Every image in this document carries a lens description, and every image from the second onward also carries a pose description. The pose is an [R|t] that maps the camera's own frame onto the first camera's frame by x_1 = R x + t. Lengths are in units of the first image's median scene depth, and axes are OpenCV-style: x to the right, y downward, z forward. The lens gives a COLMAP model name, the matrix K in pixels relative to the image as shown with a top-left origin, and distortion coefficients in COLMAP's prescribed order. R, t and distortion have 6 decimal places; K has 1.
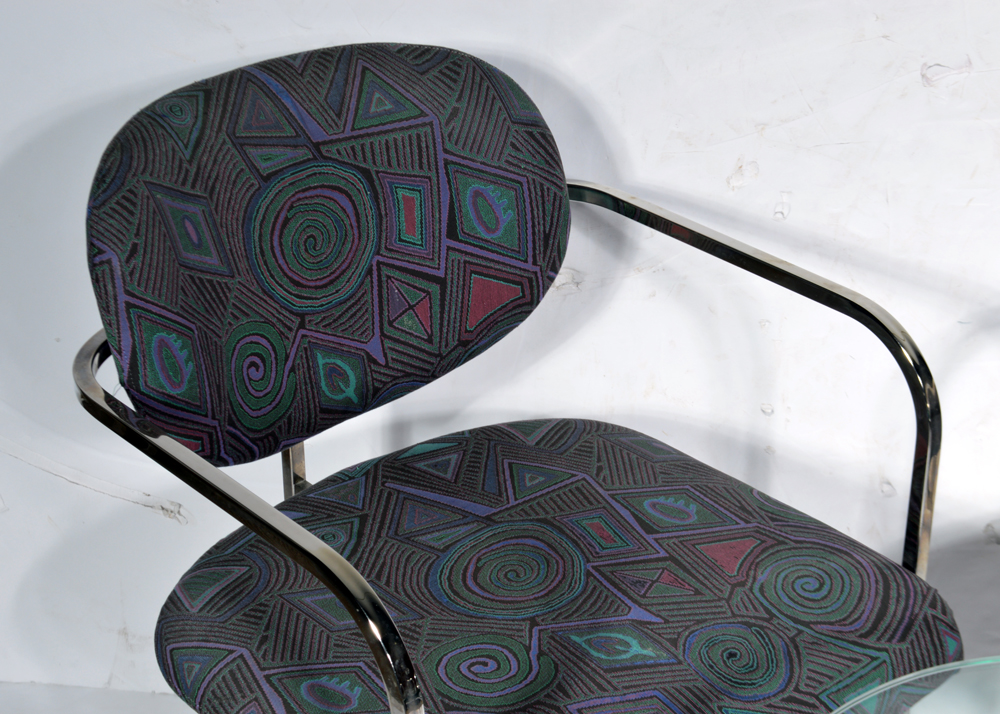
lens RADIAL K [[1988.9, 0, 500.0], [0, 1988.9, 357.0], [0, 0, 1]] dist [-0.027655, -0.045888]
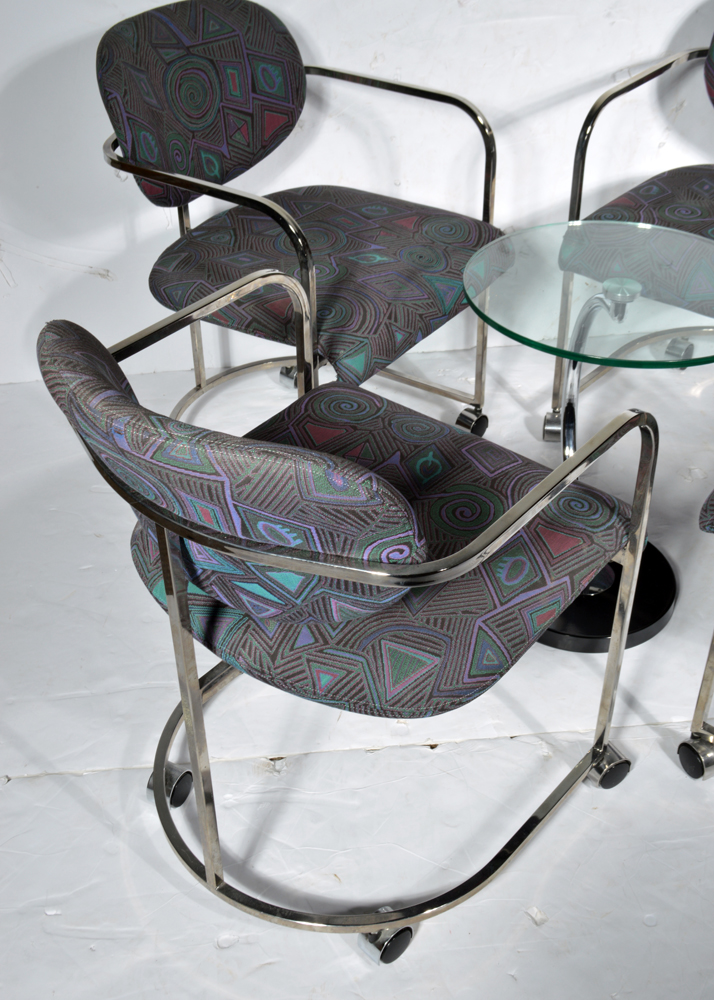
lens RADIAL K [[1220.3, 0, 357.0], [0, 1220.3, 500.0], [0, 0, 1]] dist [0.002375, -0.077780]
pose [[0.973782, -0.144970, 0.175304, -0.209934], [0.119228, 0.981558, 0.149424, 0.184776], [-0.193733, -0.124606, 0.973109, -0.317954]]
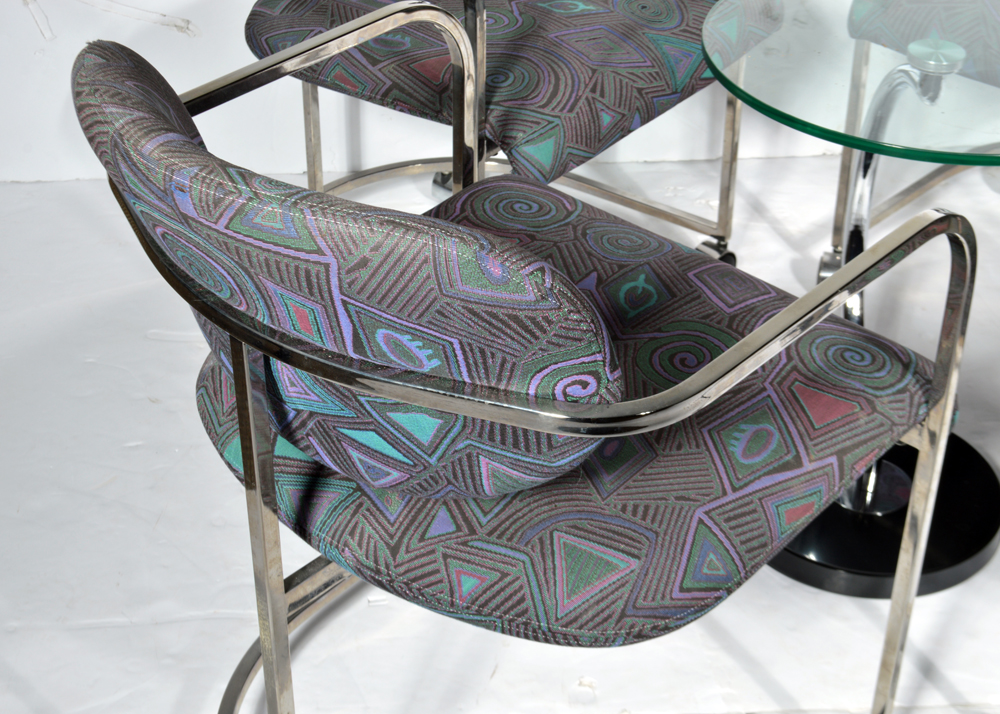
lens RADIAL K [[1822.7, 0, 500.0], [0, 1822.7, 357.0], [0, 0, 1]] dist [0.010268, -0.125363]
pose [[0.983558, -0.097153, 0.152234, -0.207158], [0.080655, 0.990537, 0.111042, 0.226874], [-0.161581, -0.096938, 0.982087, -0.339691]]
